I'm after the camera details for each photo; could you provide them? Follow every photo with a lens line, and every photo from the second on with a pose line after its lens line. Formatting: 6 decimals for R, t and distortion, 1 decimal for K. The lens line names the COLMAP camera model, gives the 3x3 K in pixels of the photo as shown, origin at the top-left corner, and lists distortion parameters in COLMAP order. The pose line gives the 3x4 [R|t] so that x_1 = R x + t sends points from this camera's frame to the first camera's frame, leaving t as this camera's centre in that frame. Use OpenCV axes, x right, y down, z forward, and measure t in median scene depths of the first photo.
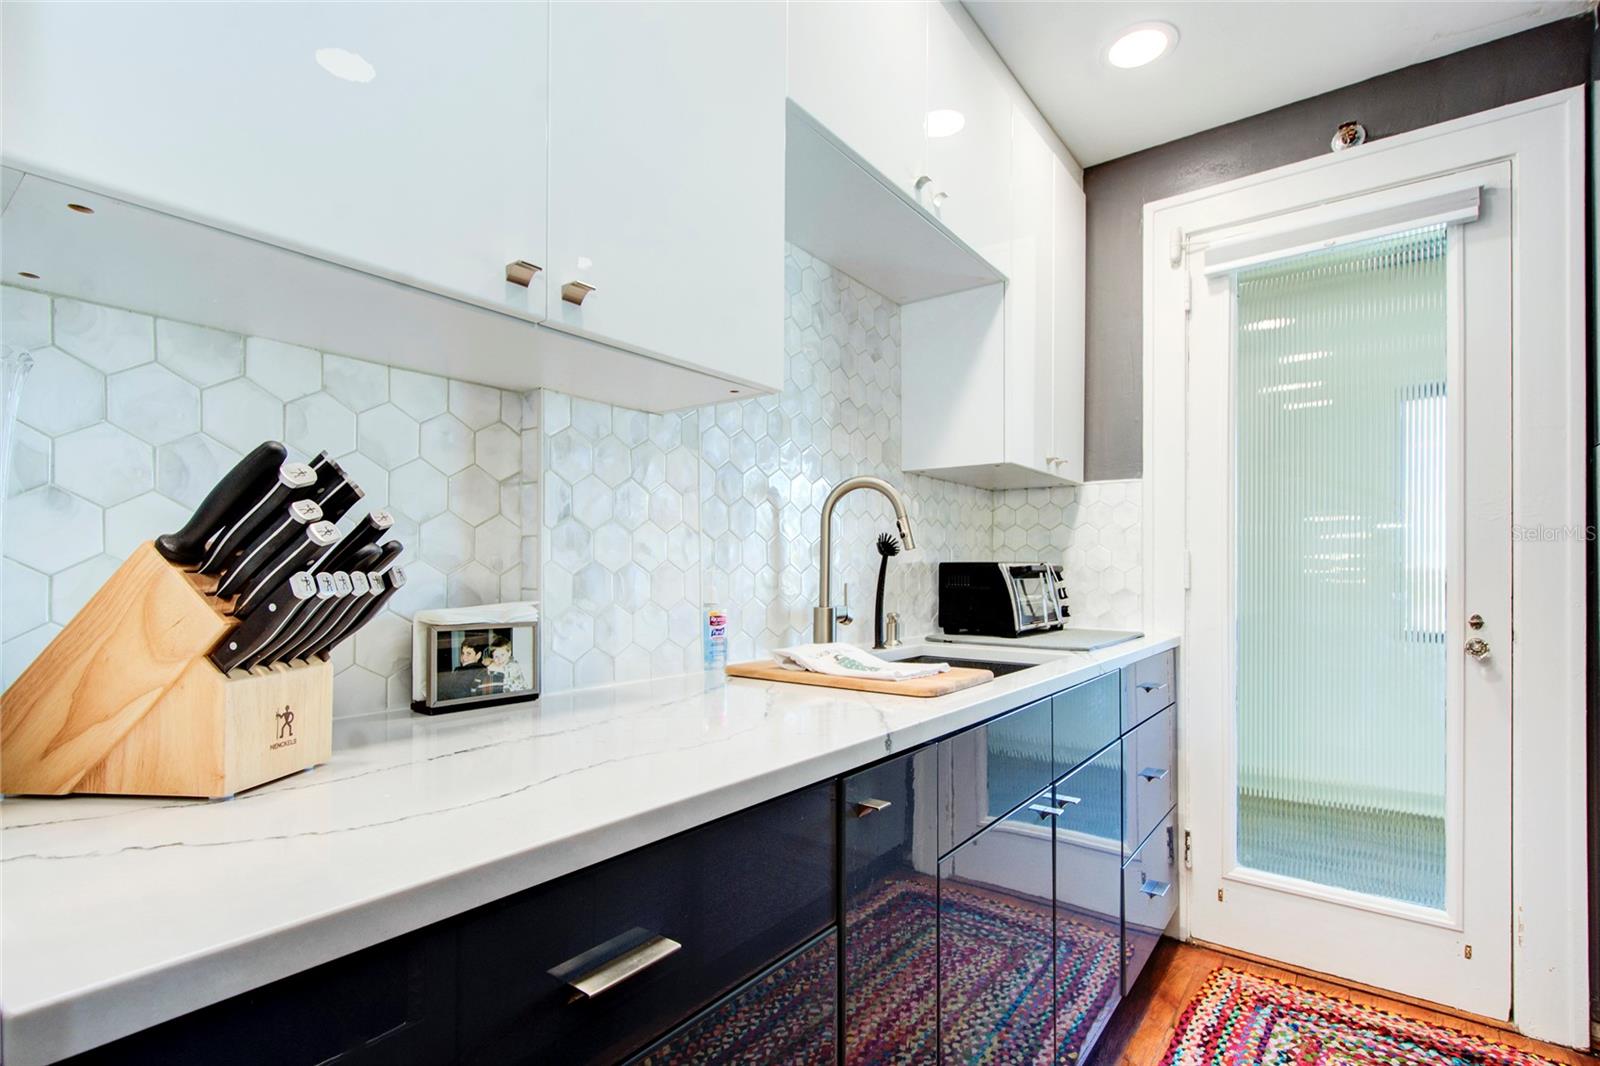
lens RADIAL K [[762.1, 0, 798.6], [0, 762.1, 570.2], [0, 0, 1]] dist [-0.003816, 0.001673]
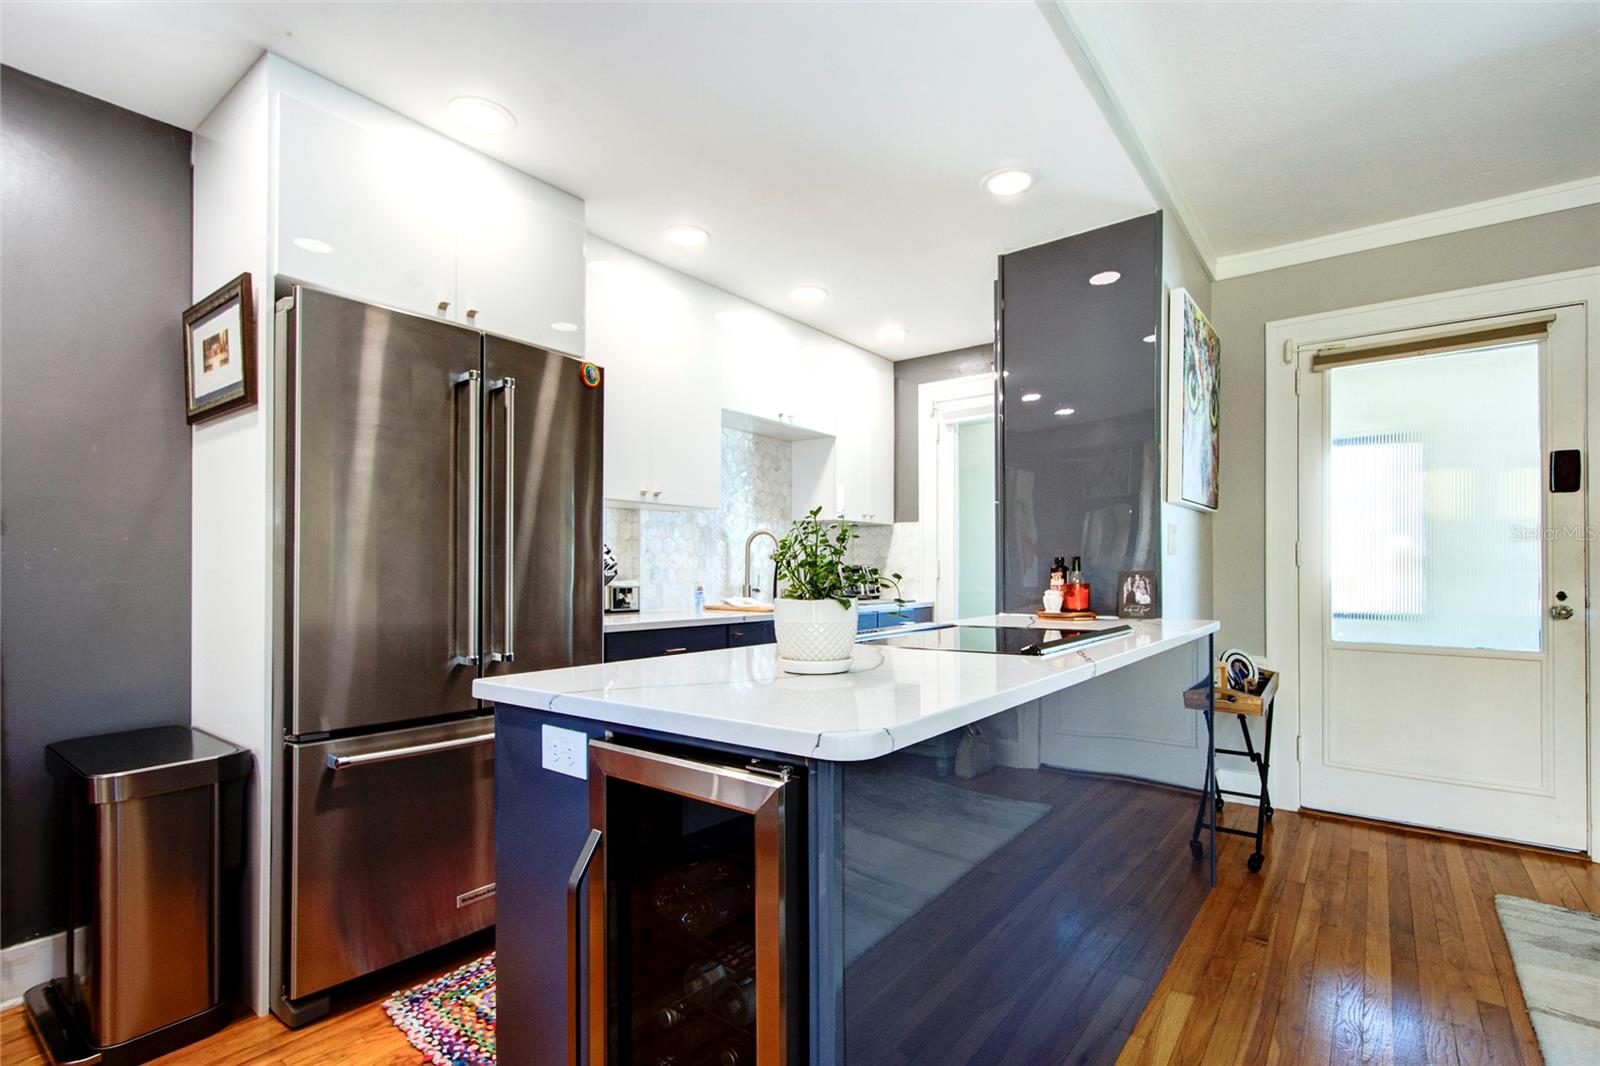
lens RADIAL K [[762.1, 0, 805.5], [0, 762.1, 559.9], [0, 0, 1]] dist [-0.003816, 0.001673]
pose [[0.999999, -0.001138, 0.001290, 0.212698], [0.001150, 0.999955, -0.009446, -0.005902], [-0.001279, 0.009447, 0.999955, -1.370978]]
